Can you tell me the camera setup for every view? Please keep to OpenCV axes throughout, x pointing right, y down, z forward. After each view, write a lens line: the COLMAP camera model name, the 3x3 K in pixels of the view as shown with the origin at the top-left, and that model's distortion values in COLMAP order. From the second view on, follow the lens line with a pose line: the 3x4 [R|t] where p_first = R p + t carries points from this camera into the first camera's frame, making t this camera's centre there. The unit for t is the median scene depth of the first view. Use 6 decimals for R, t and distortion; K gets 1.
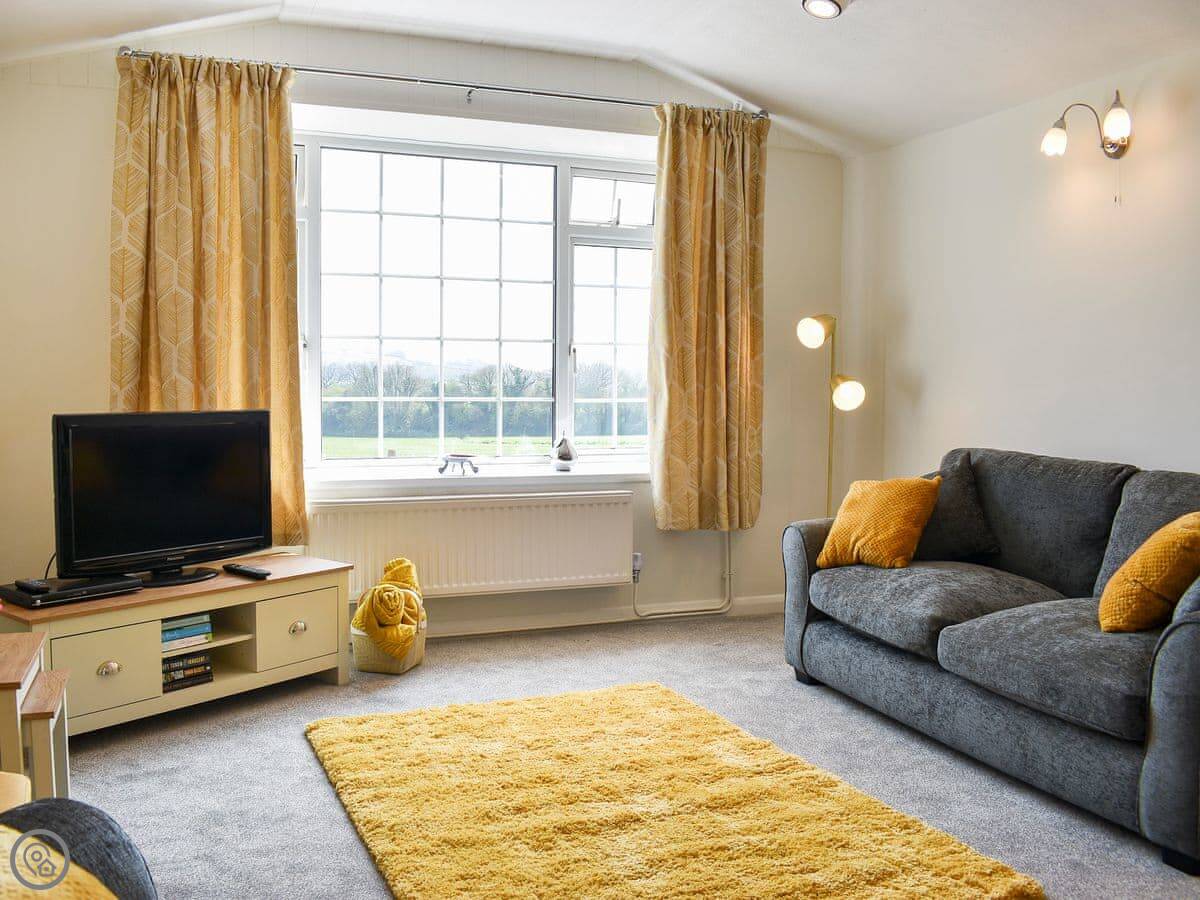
lens RADIAL K [[1003.5, 0, 560.1], [0, 1003.5, 446.5], [0, 0, 1]] dist [-0.093577, -0.011718]
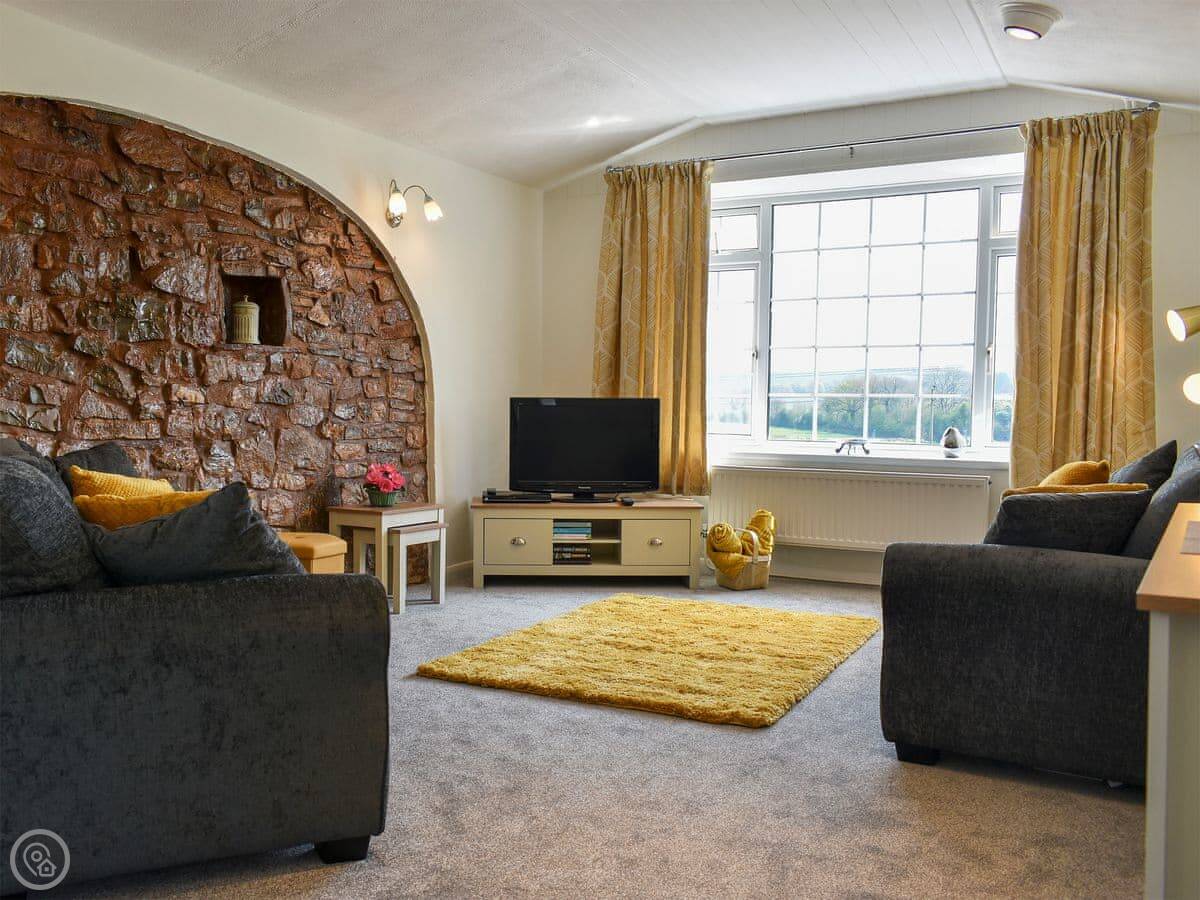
lens RADIAL K [[1003.5, 0, 560.1], [0, 1003.5, 446.5], [0, 0, 1]] dist [-0.093577, -0.011718]
pose [[0.636730, 0.029433, -0.770525, 0.735478], [-0.048769, 0.998808, -0.002147, 0.044784], [0.769543, 0.038945, 0.637407, -0.069158]]
